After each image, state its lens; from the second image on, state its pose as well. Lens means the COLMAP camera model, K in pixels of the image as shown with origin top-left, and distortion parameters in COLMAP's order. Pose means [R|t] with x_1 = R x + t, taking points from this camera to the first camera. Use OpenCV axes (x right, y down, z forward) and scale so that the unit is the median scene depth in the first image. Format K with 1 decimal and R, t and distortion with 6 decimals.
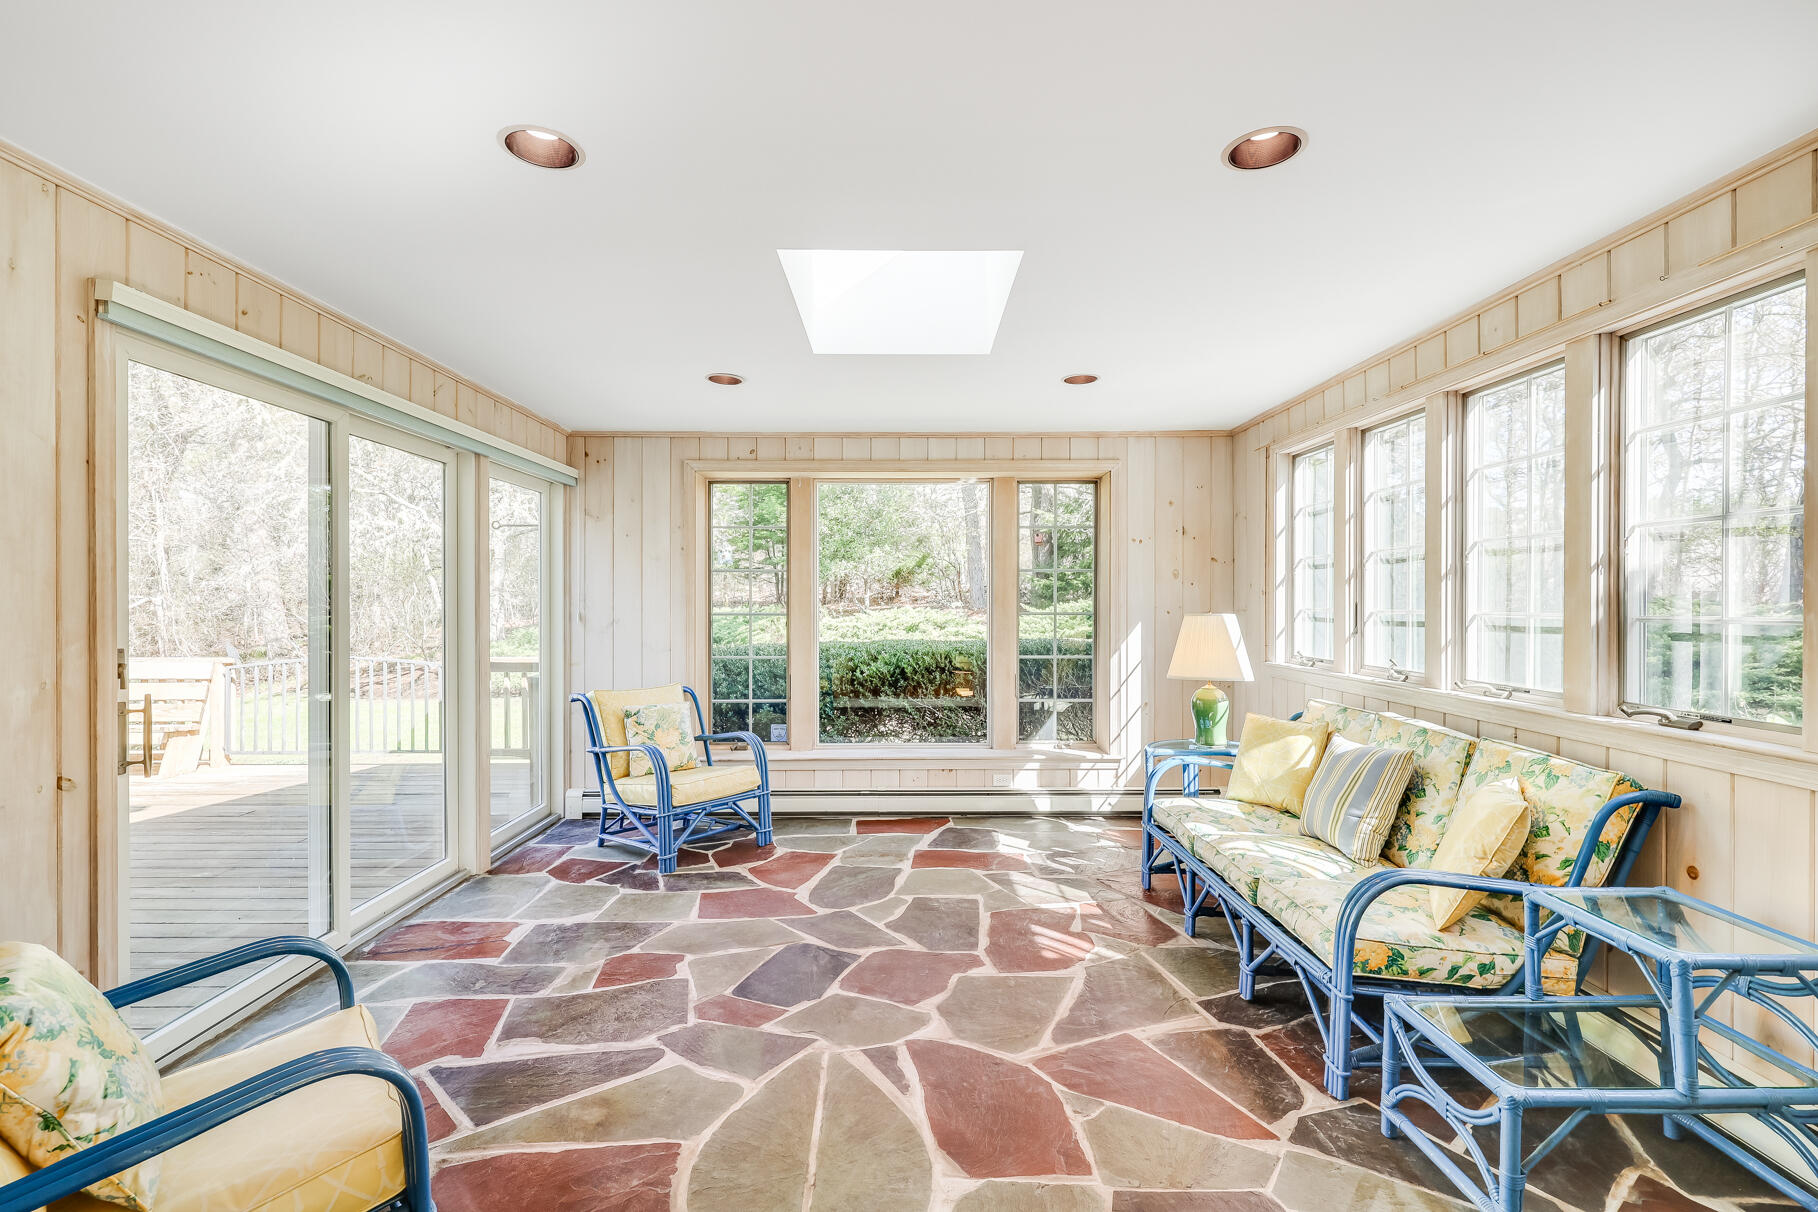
lens RADIAL K [[840.2, 0, 913.5], [0, 840.2, 607.7], [0, 0, 1]] dist [0.005691, 0.000454]
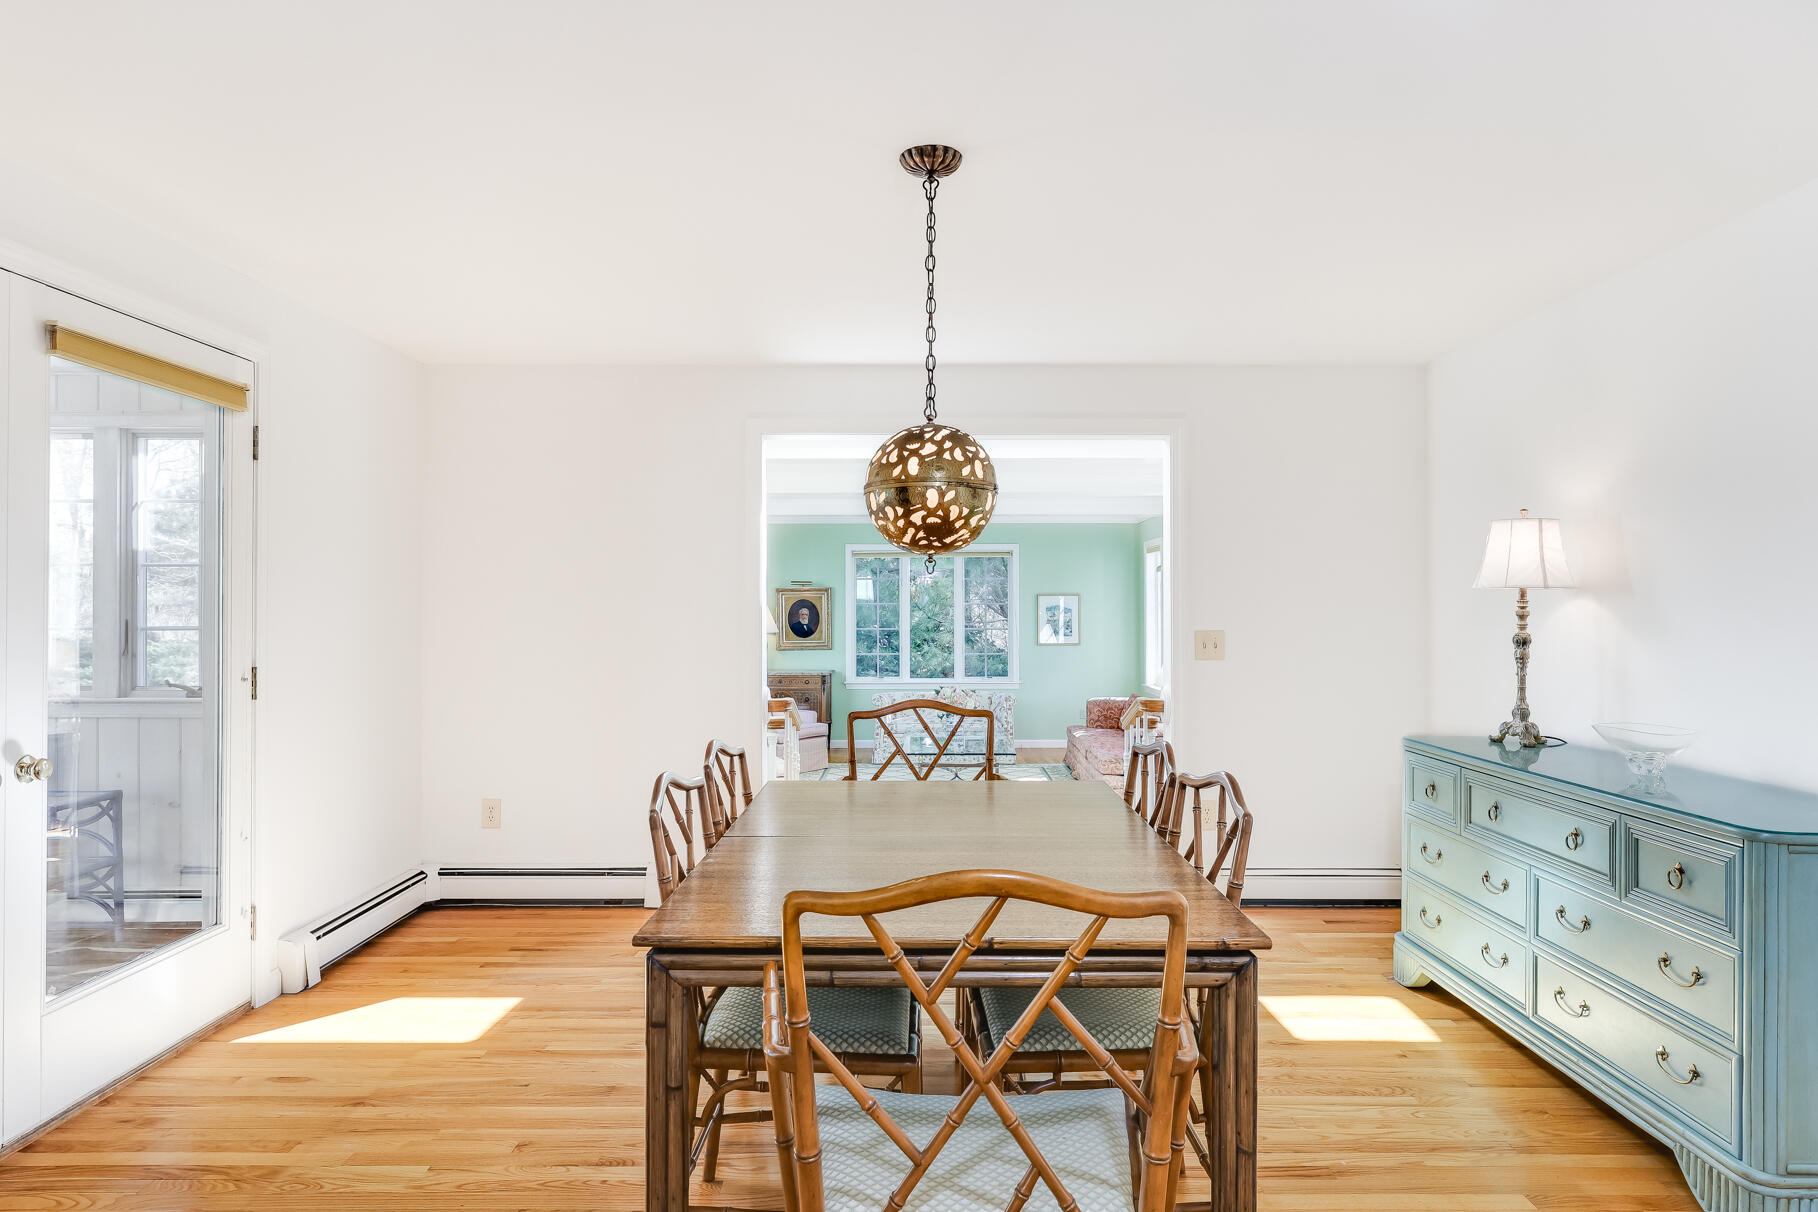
lens RADIAL K [[1052.6, 0, 904.8], [0, 1052.6, 608.6], [0, 0, 1]] dist [-0.001103, 0.000284]
pose [[0.020365, 0.003119, 0.999788, -0.649846], [0.007632, 0.999966, -0.003275, -0.002390], [-0.999763, 0.007697, 0.020341, -0.249412]]
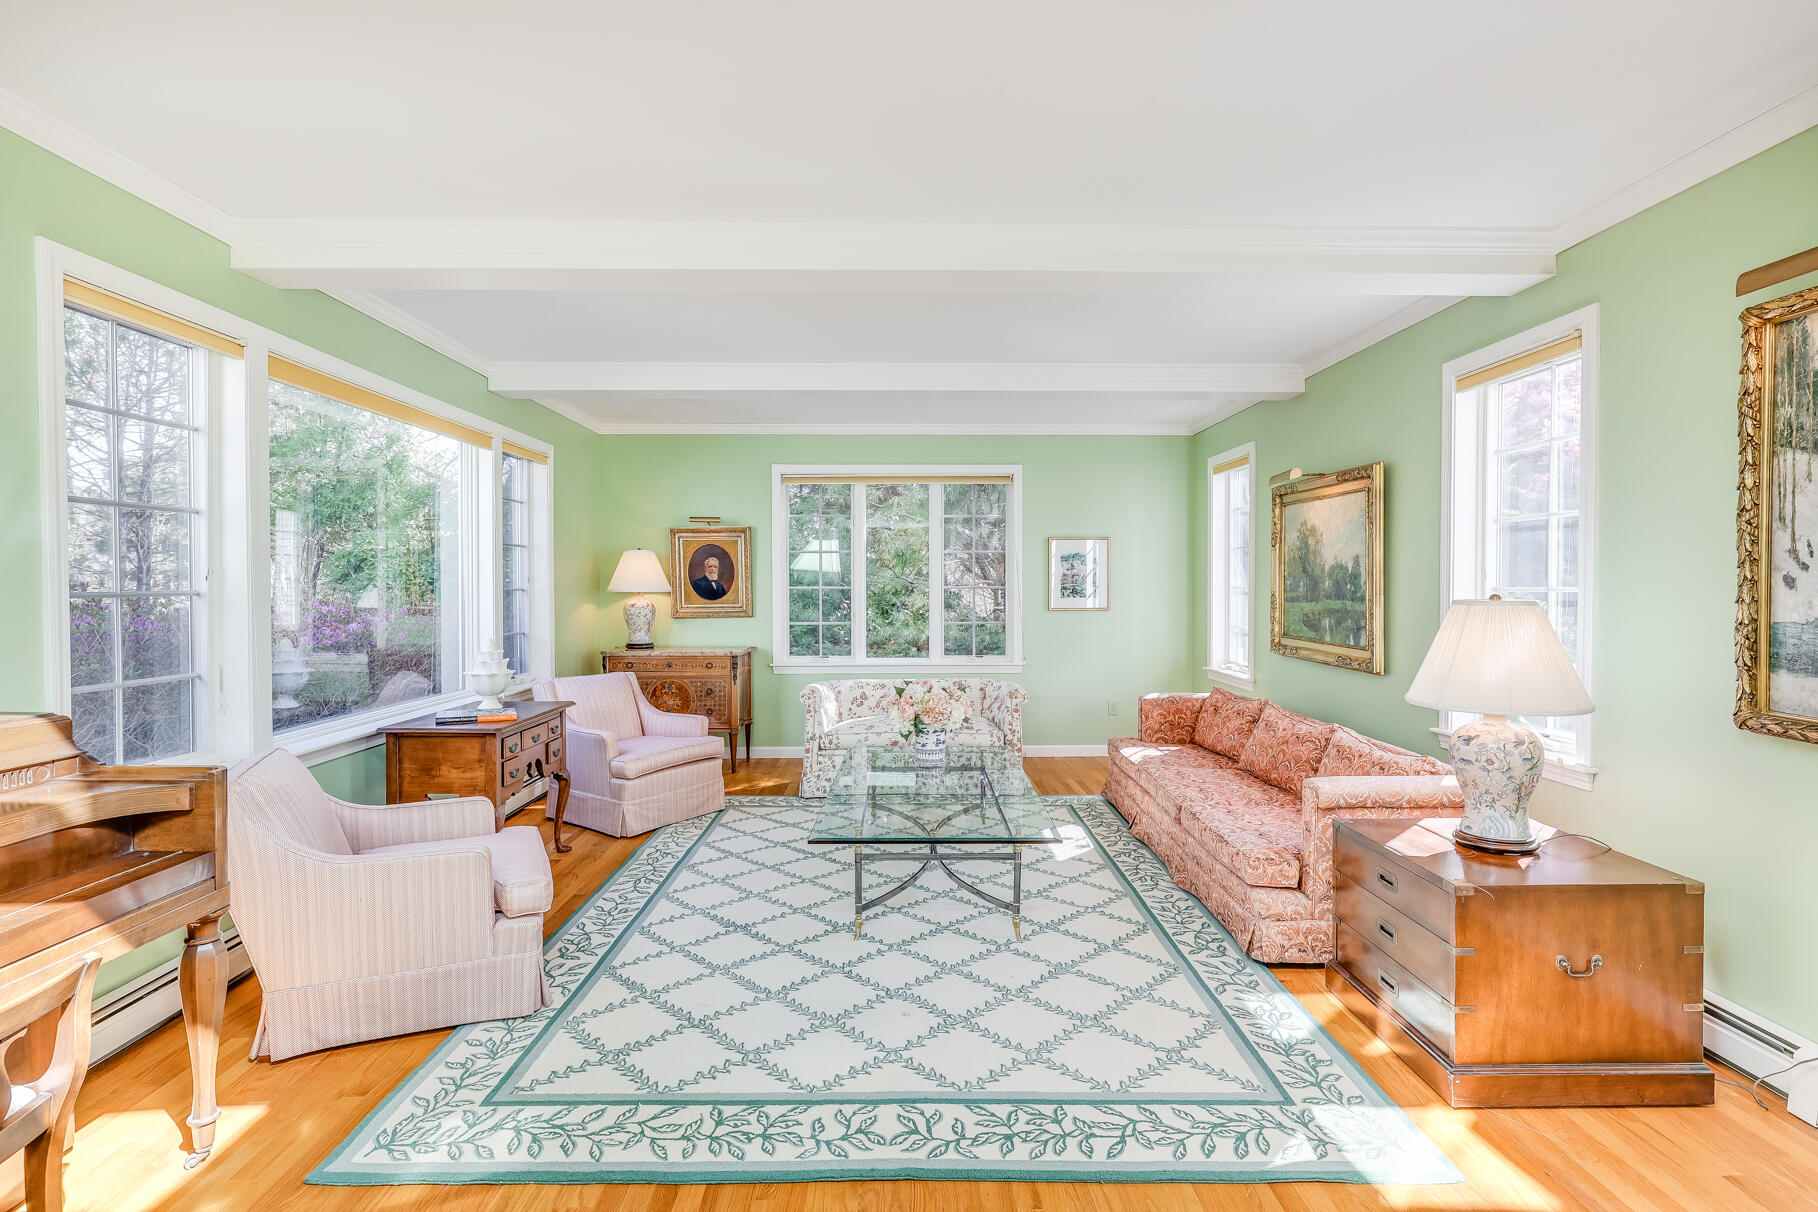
lens RADIAL K [[840.2, 0, 897.6], [0, 840.2, 600.1], [0, 0, 1]] dist [0.005691, 0.000454]
pose [[0.006507, -0.016705, 0.999839, 1.101484], [0.008629, 0.999824, 0.016649, 0.058203], [-0.999942, 0.008520, 0.006650, -0.284007]]
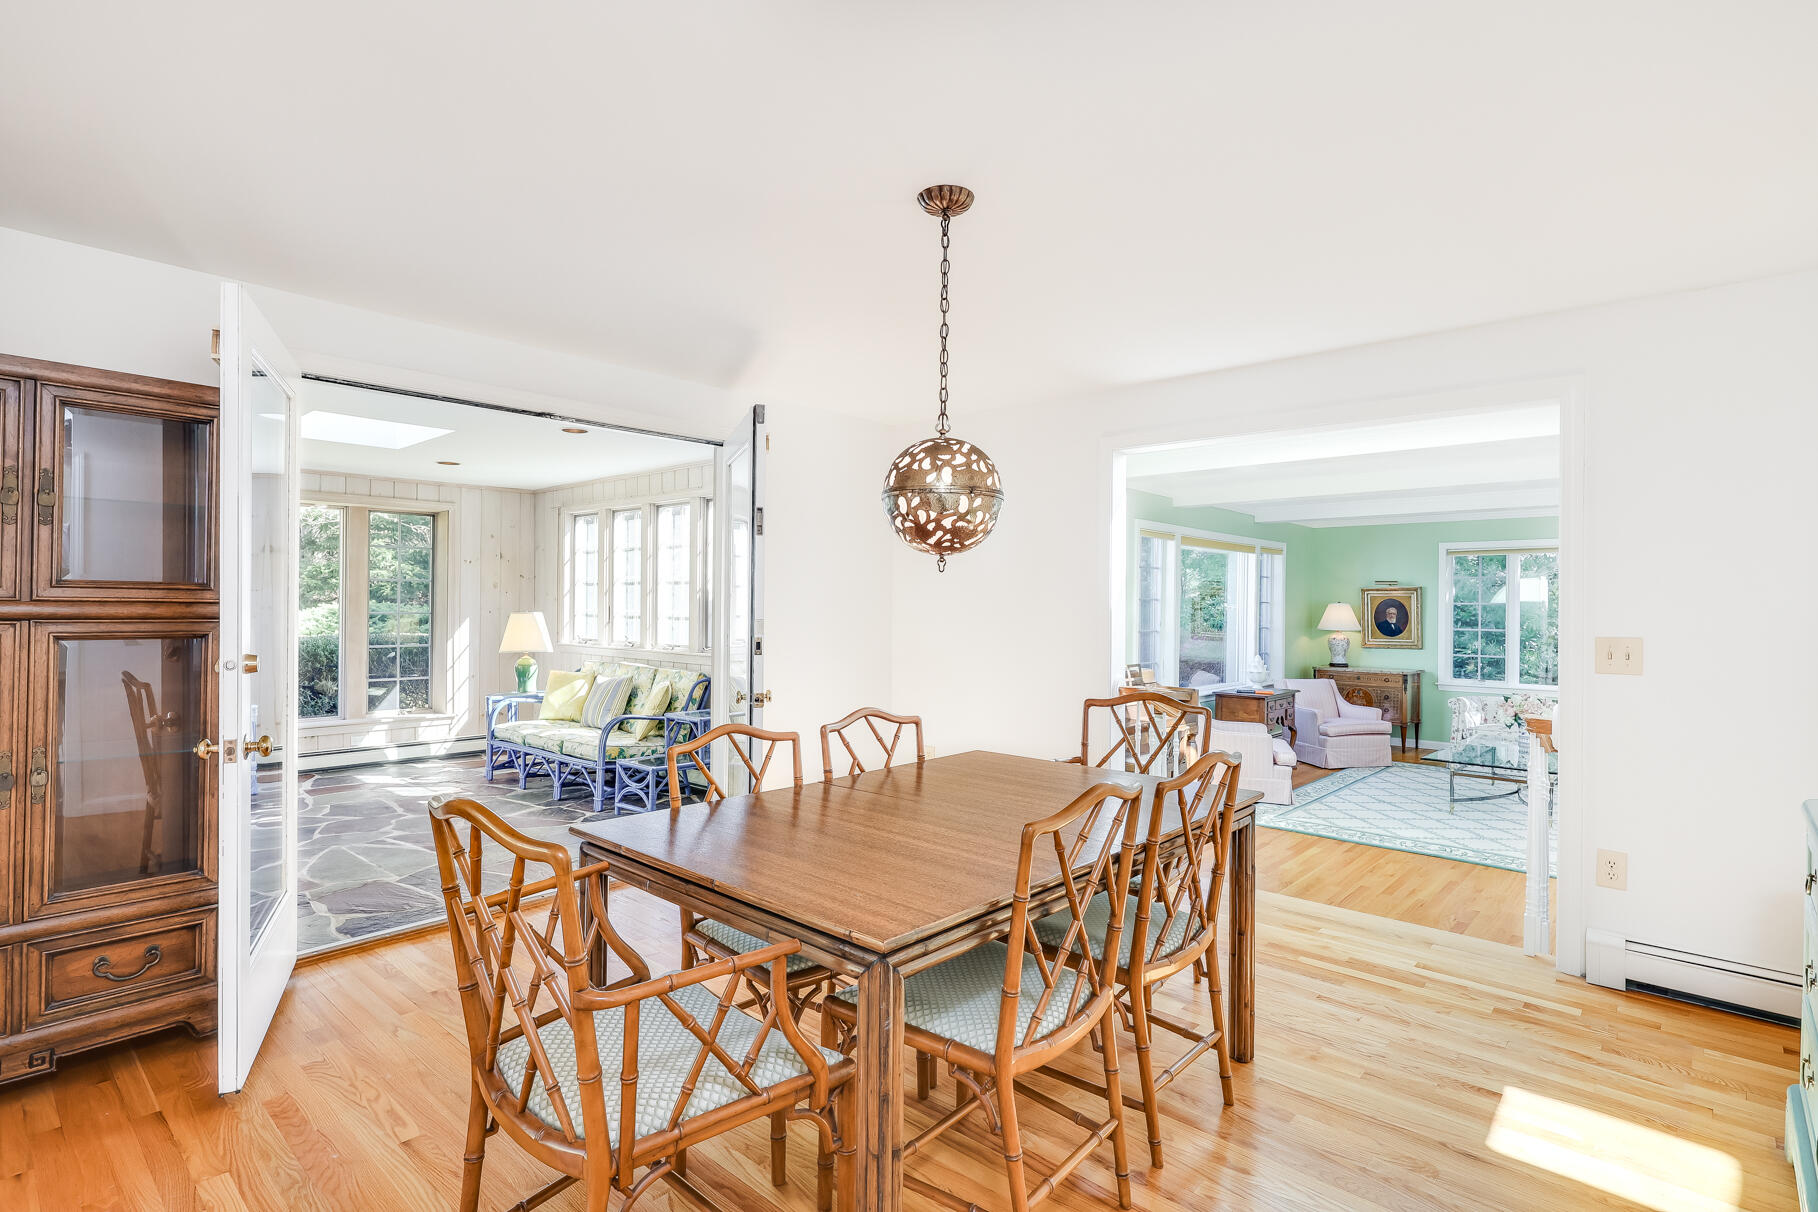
lens RADIAL K [[880.2, 0, 903.2], [0, 880.2, 609.2], [0, 0, 1]] dist [-0.012387, -0.000602]
pose [[0.696109, 0.004318, 0.717923, -0.391589], [-0.004643, 0.999988, -0.001513, 0.000953], [-0.717921, -0.002281, 0.696121, -0.770666]]
